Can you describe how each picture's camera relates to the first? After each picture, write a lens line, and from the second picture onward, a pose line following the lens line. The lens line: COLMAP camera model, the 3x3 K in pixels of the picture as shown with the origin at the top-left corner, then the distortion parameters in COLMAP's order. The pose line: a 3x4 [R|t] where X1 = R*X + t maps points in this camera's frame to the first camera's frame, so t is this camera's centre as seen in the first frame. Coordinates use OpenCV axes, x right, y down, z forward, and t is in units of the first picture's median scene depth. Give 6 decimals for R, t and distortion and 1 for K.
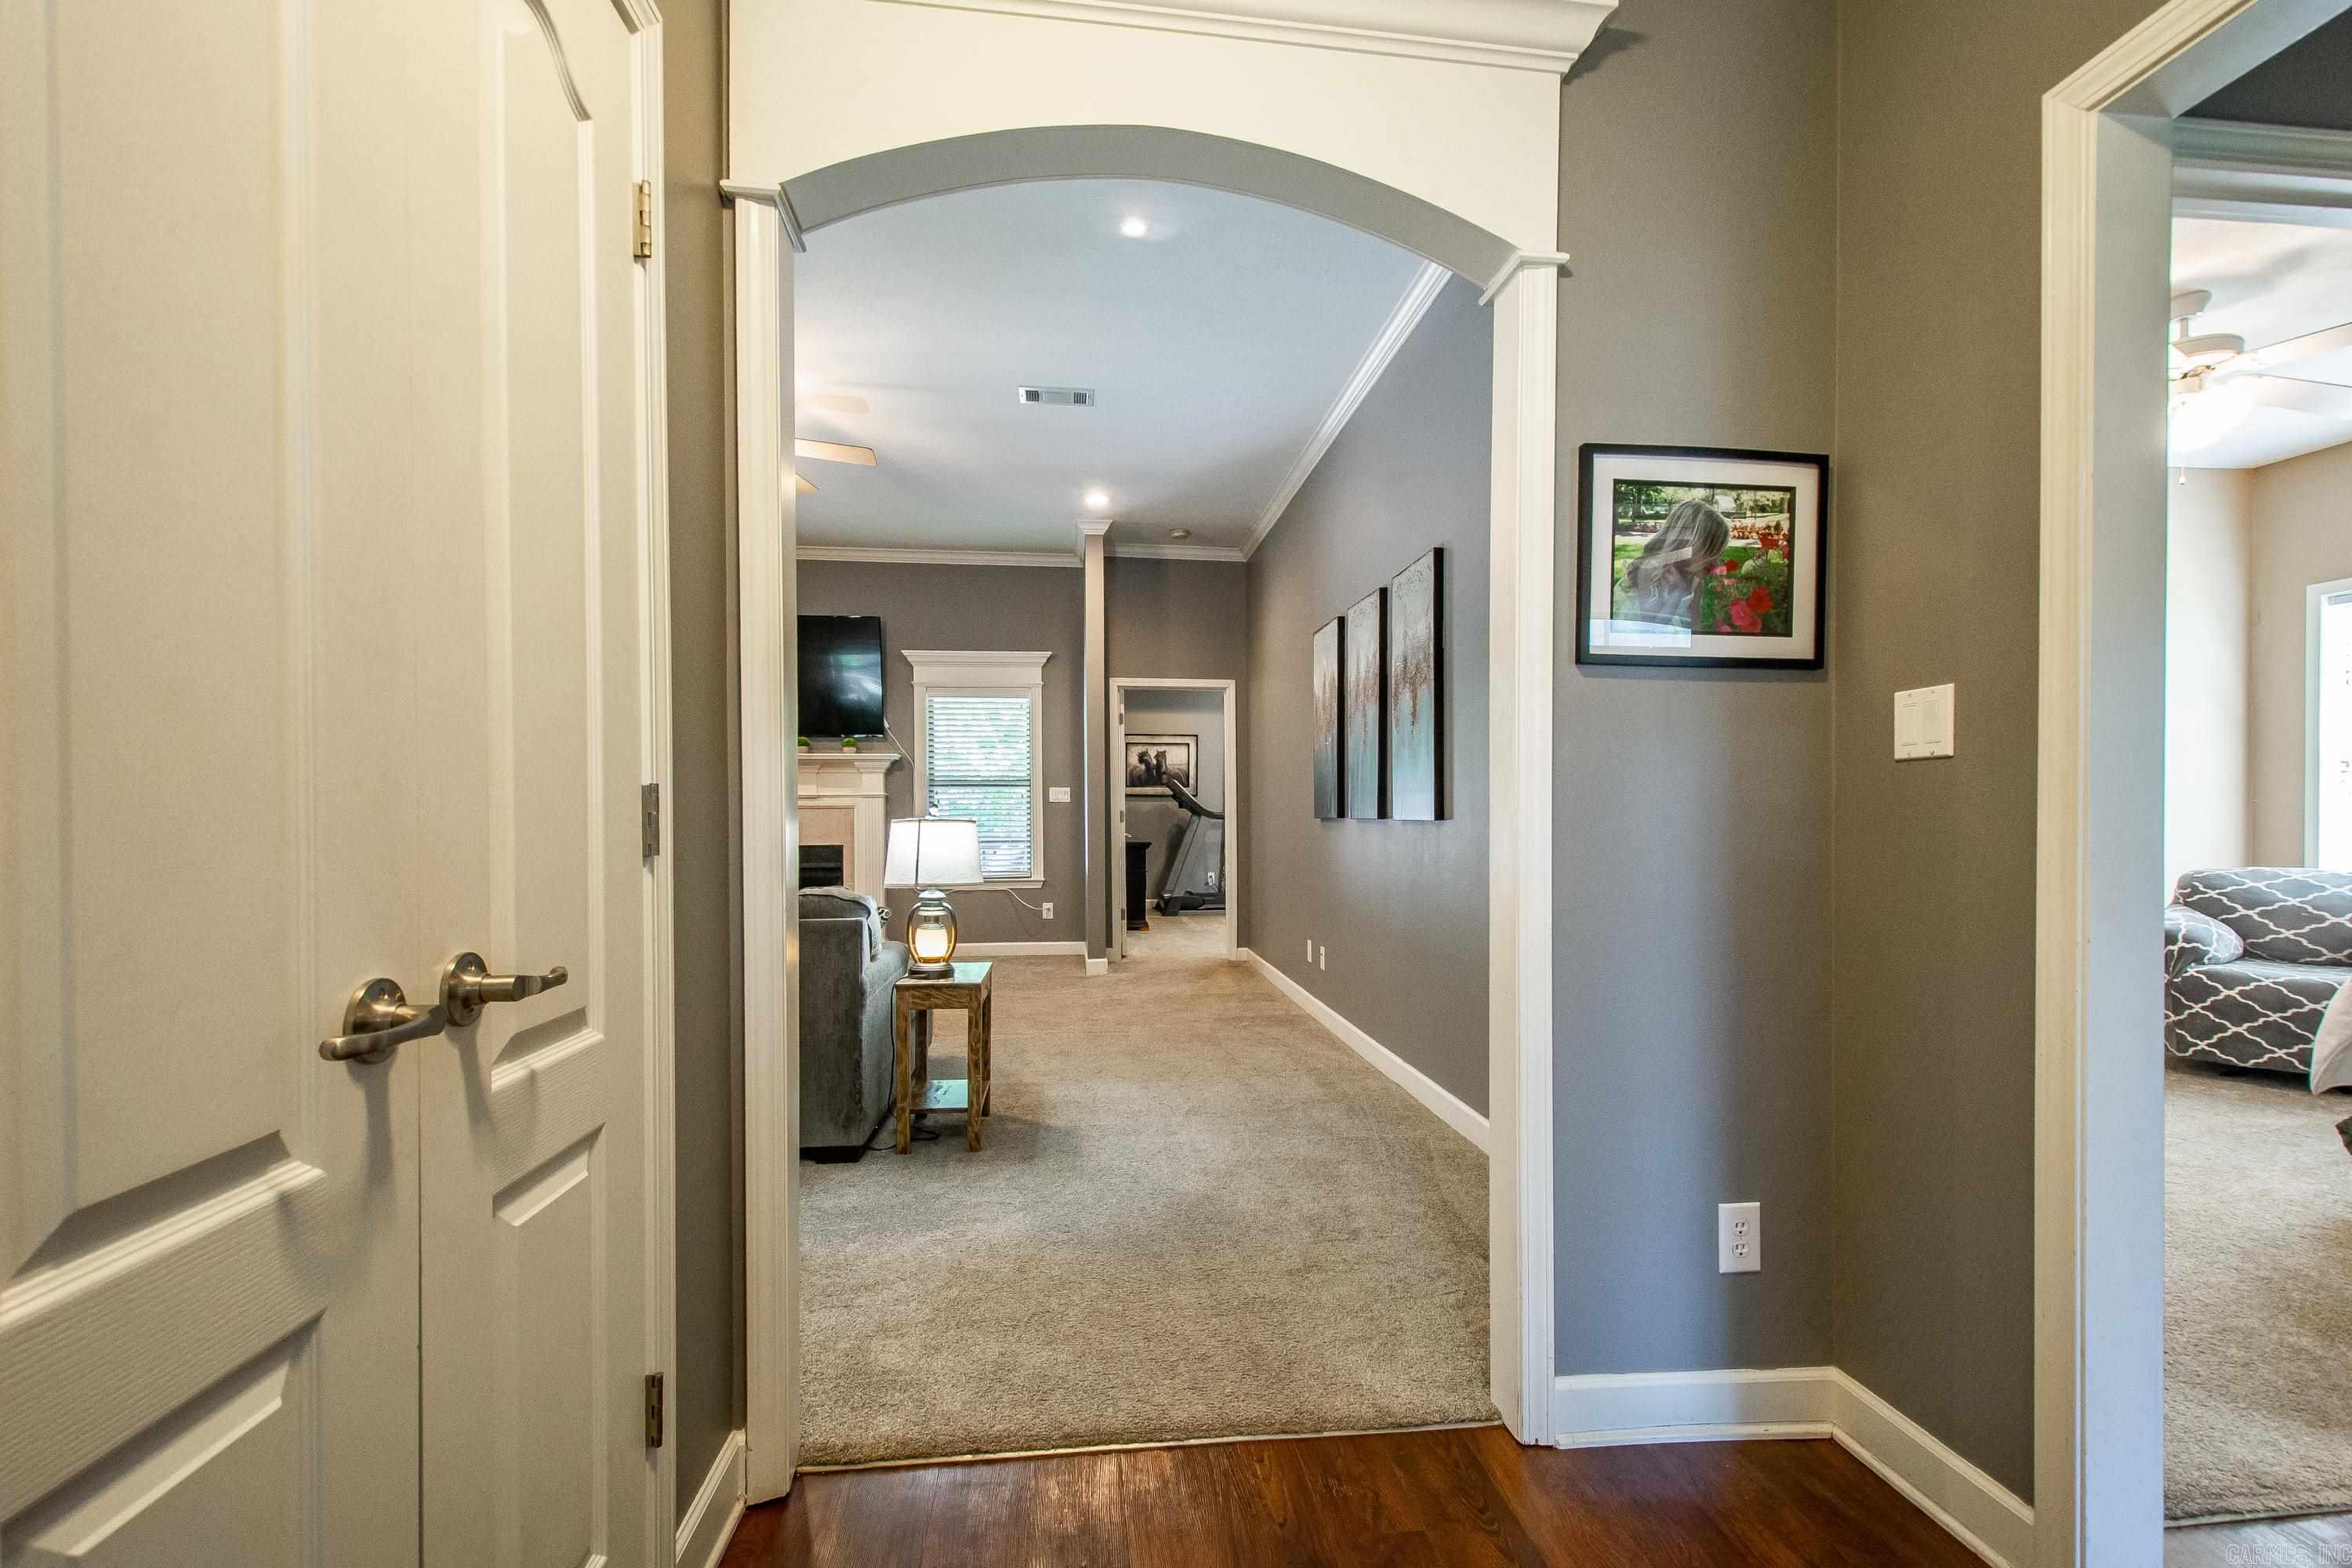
lens RADIAL K [[1071.2, 0, 1191.0], [0, 1071.2, 819.8], [0, 0, 1]] dist [0.002420, 0.000191]
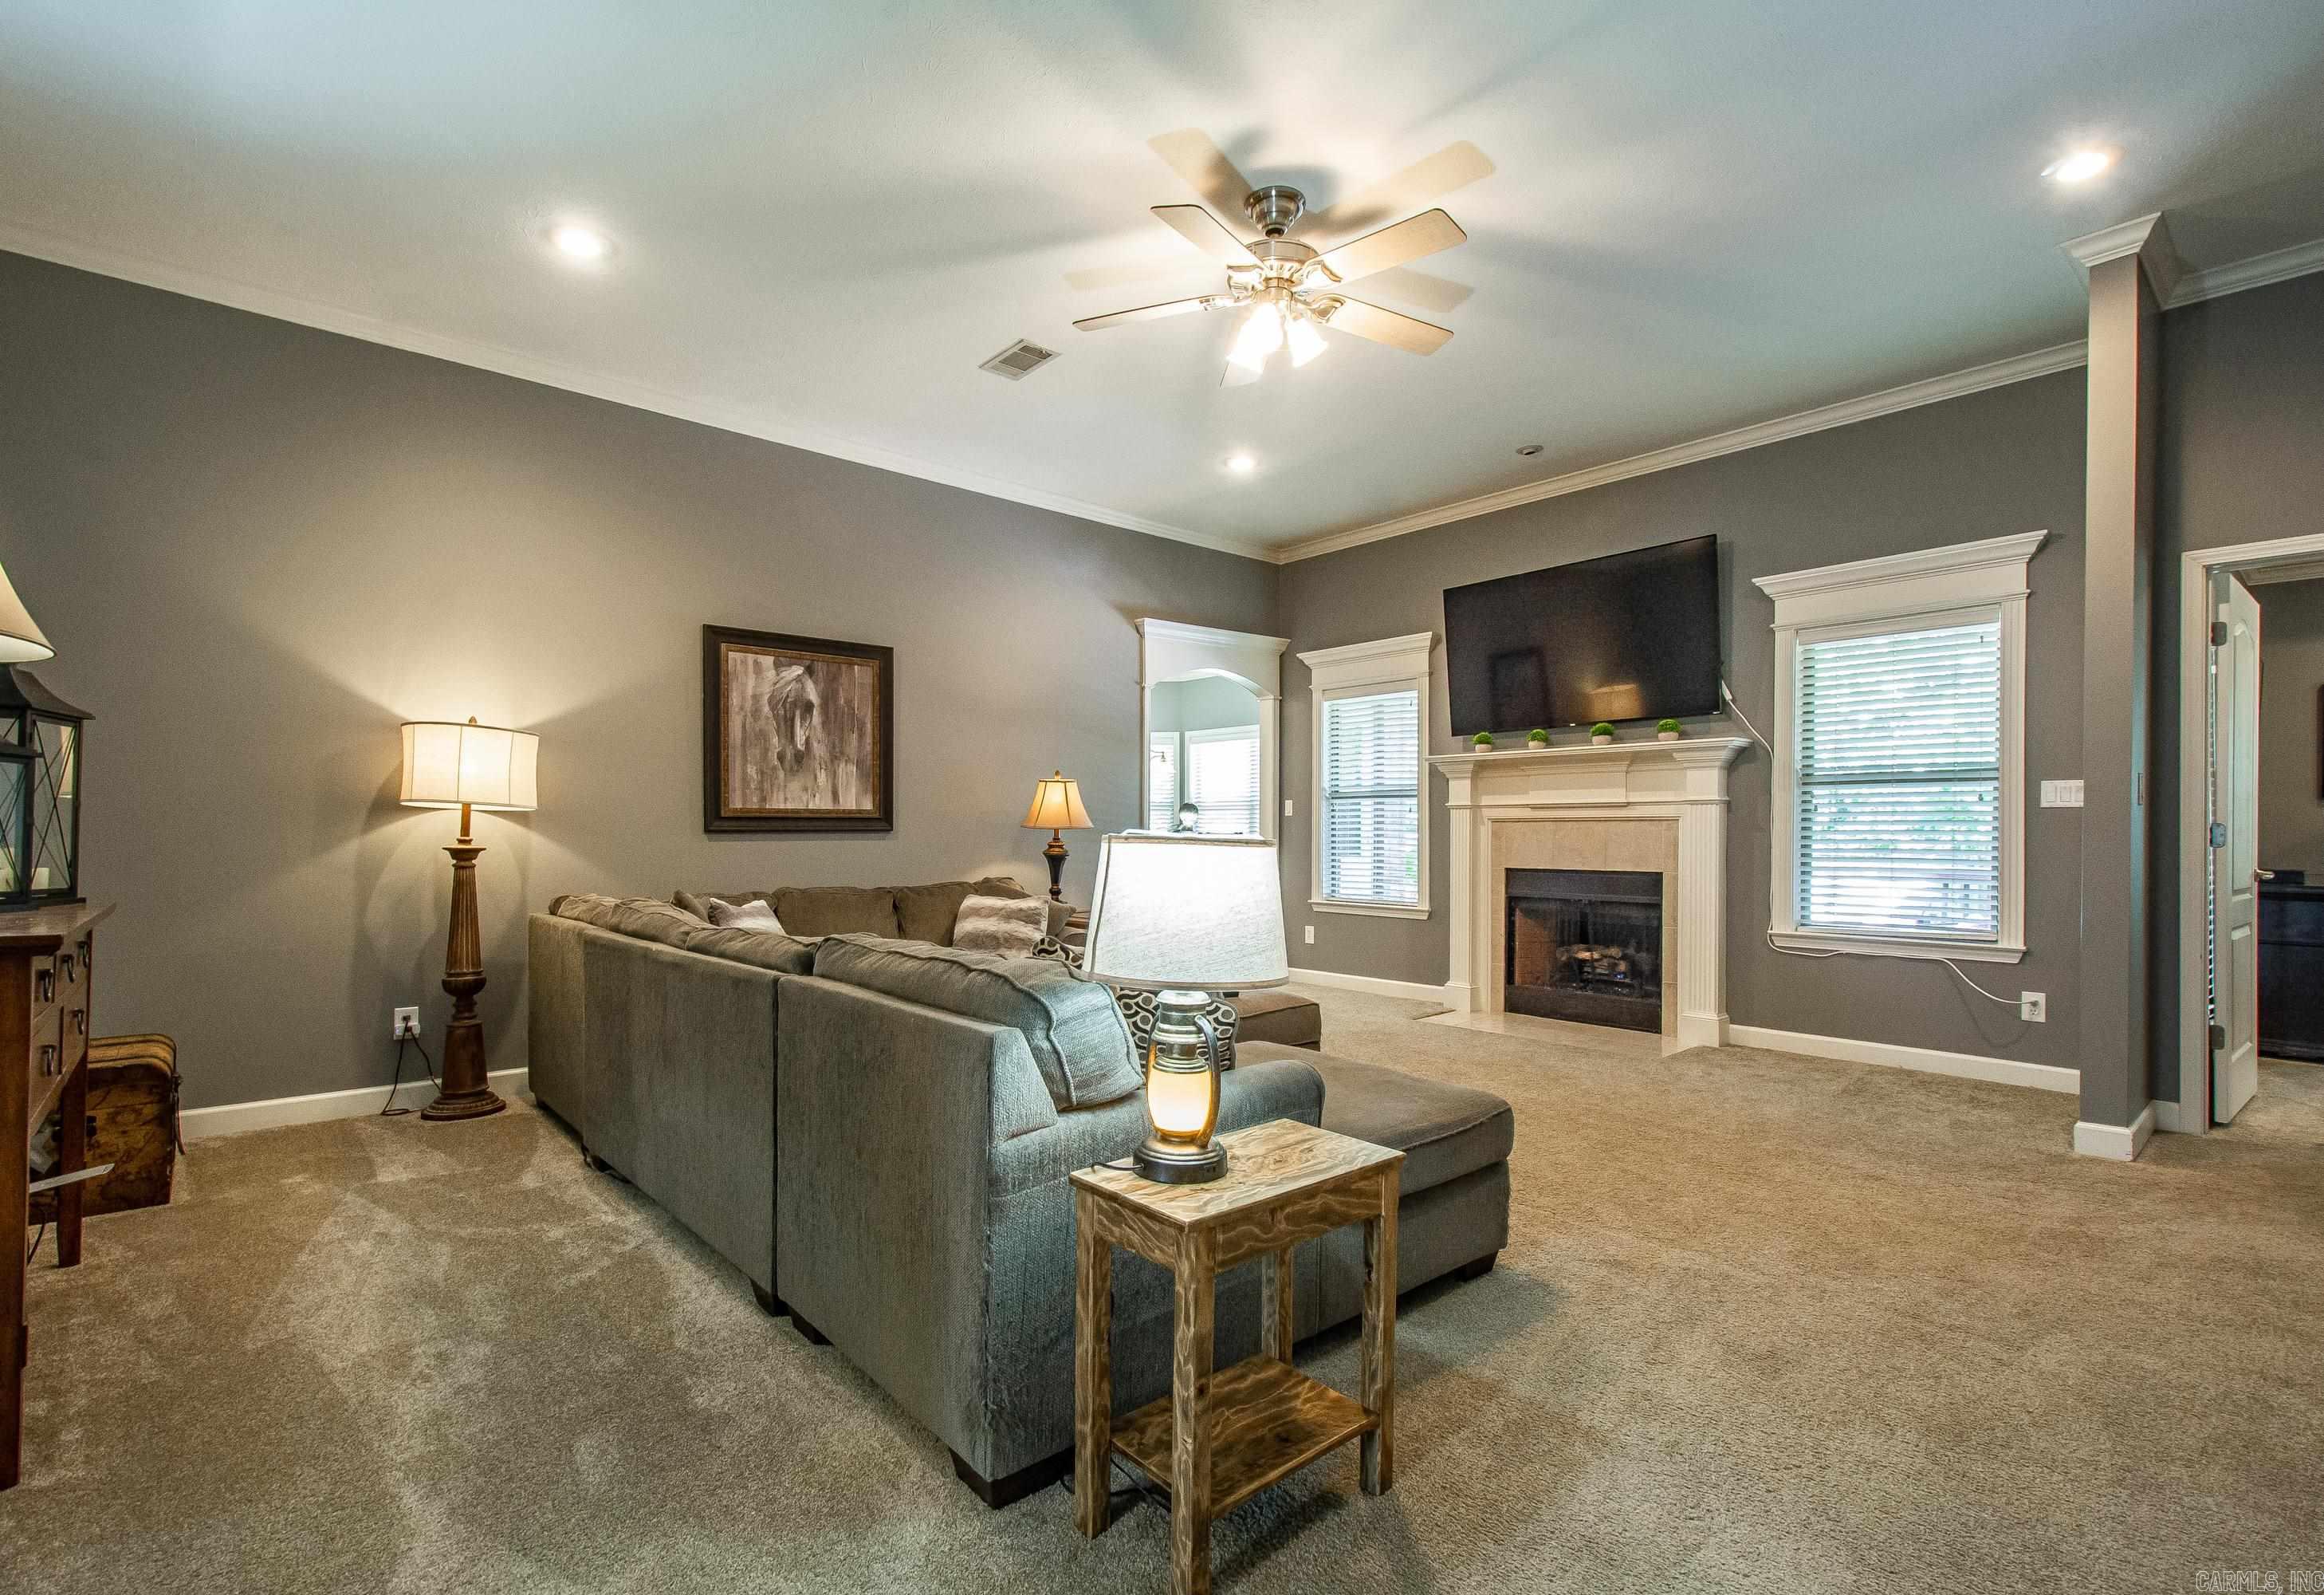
lens RADIAL K [[1062.1, 0, 1150.5], [0, 1062.1, 839.9], [0, 0, 1]] dist [0.020383, -0.007048]
pose [[0.568660, 0.012209, -0.822482, 0.062225], [-0.007919, 0.999925, 0.009368, -0.001760], [0.822534, 0.001186, 0.568714, 0.331924]]
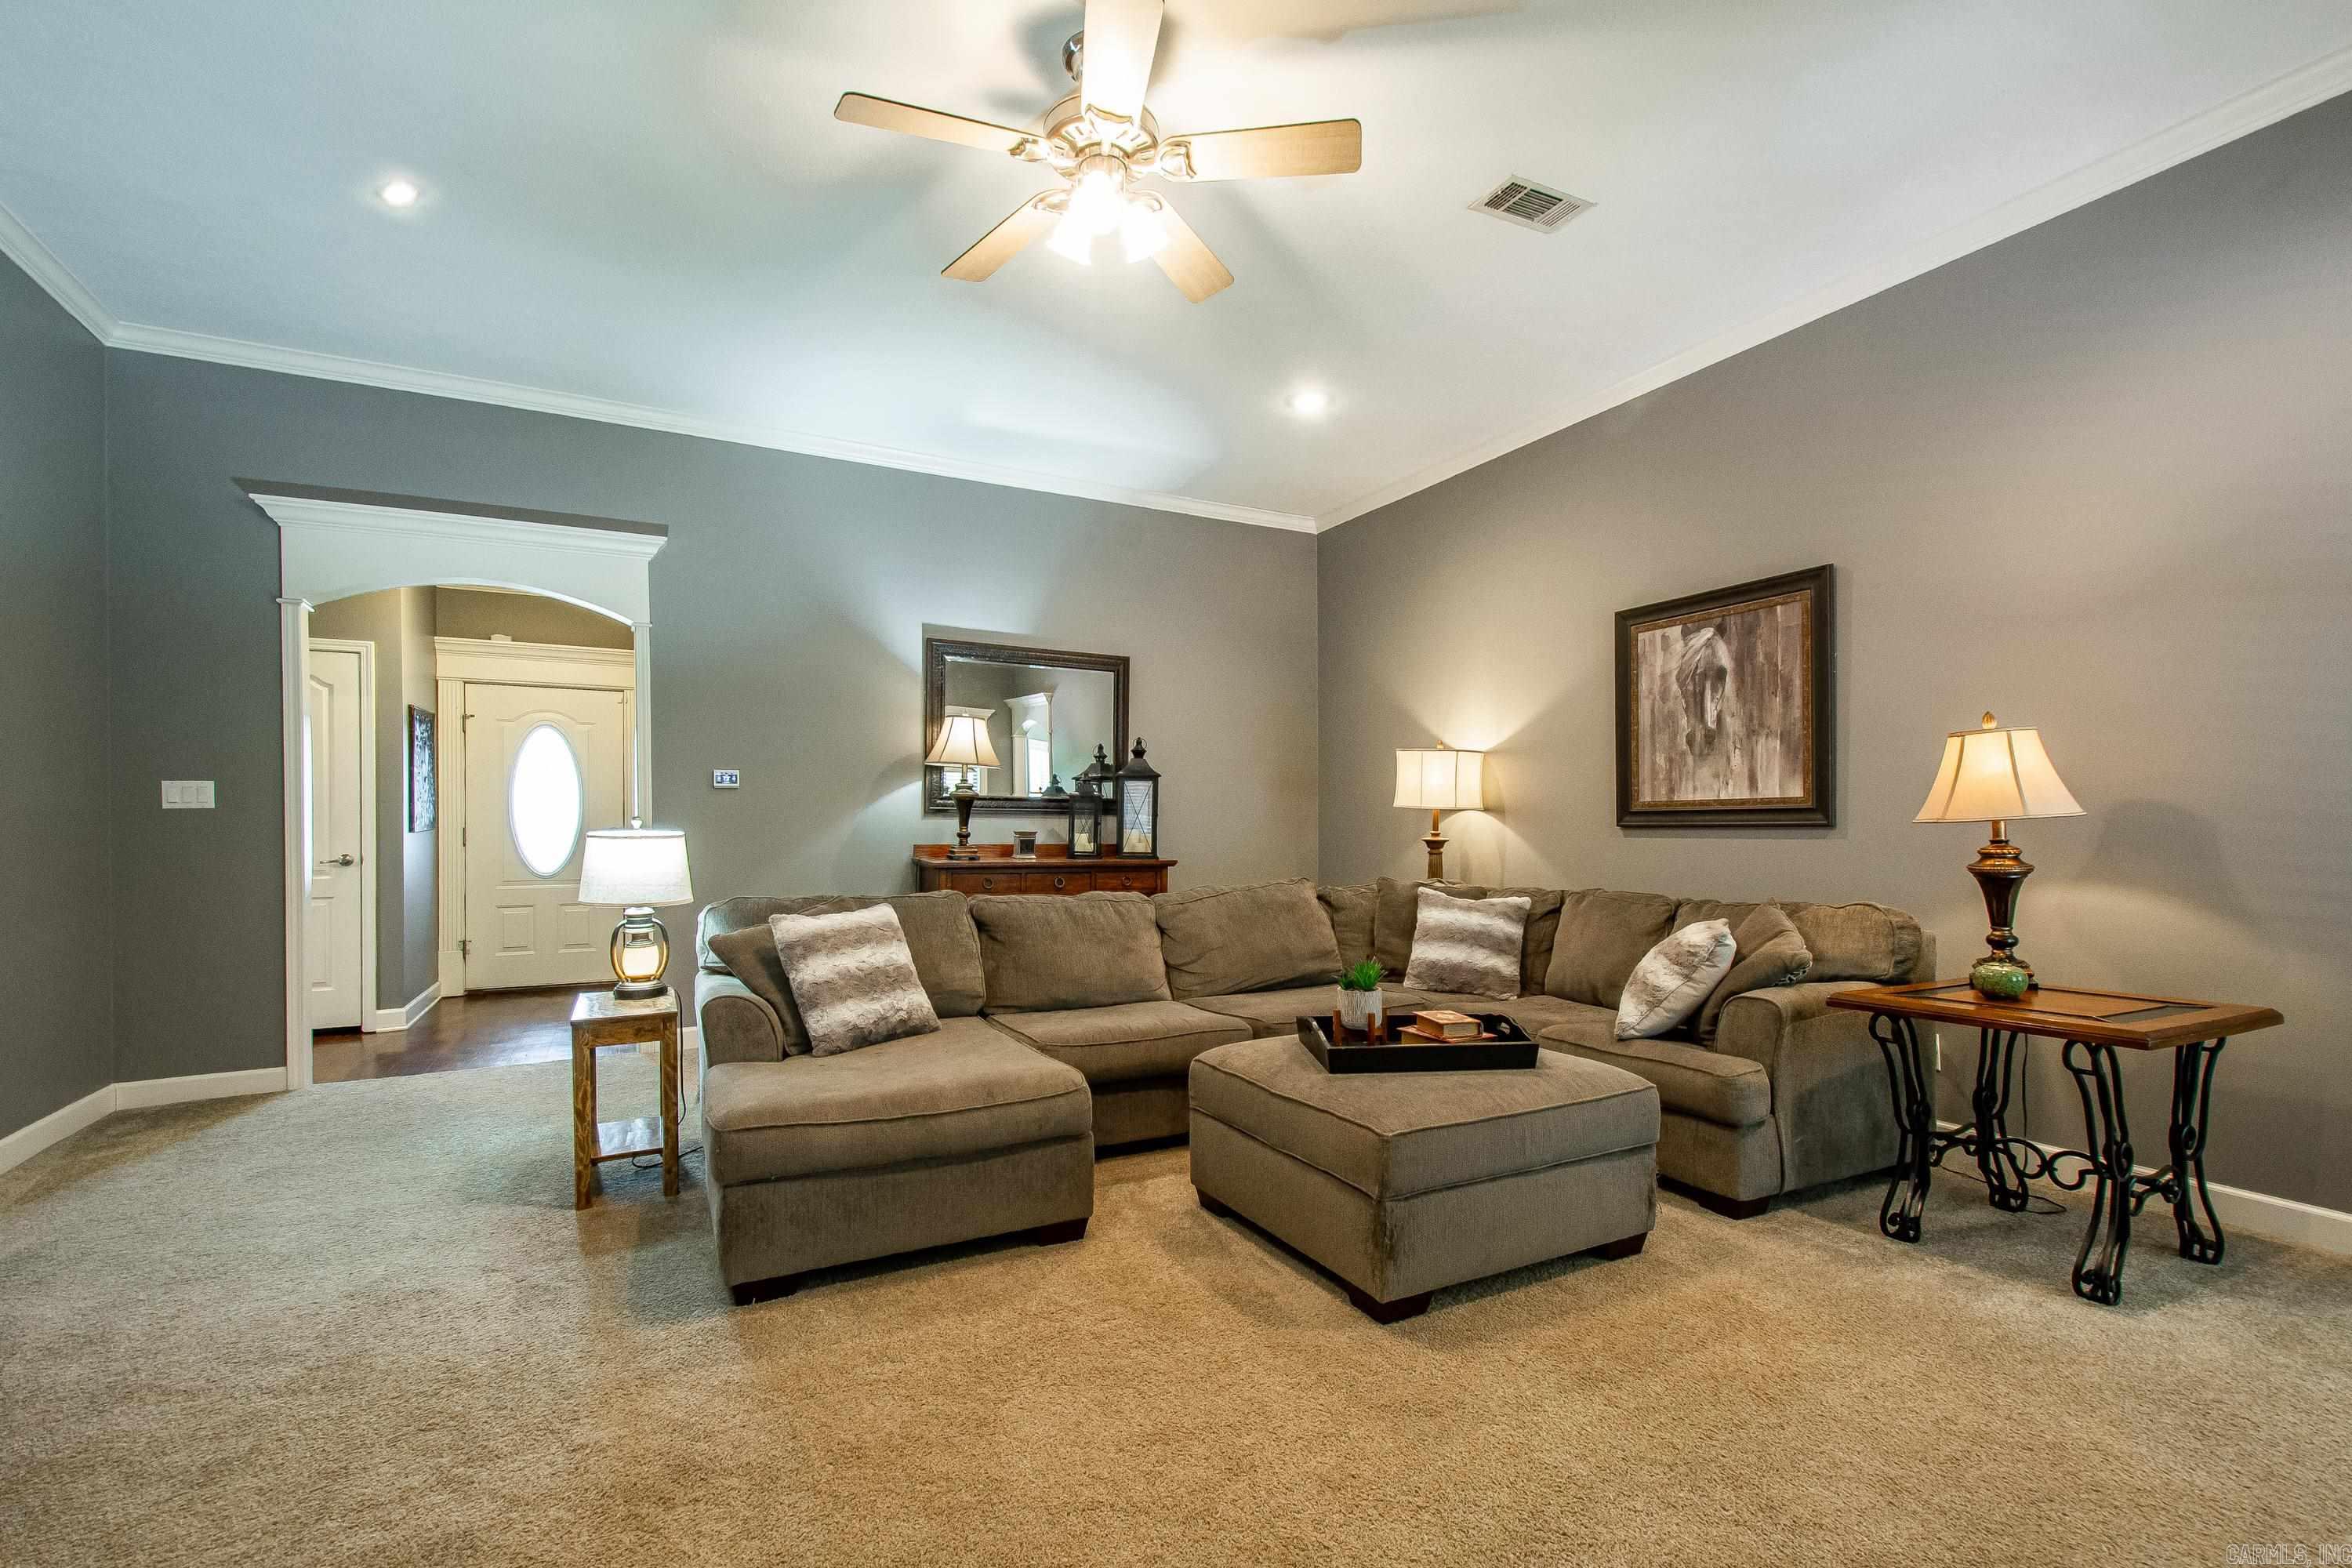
lens RADIAL K [[1053.3, 0, 1201.6], [0, 1053.3, 827.8], [0, 0, 1]] dist [0.022105, -0.009214]
pose [[-0.930659, 0.008554, -0.365787, -0.168030], [0.005297, 0.999937, 0.009906, -0.005557], [0.365849, 0.007282, -0.930646, 0.954177]]
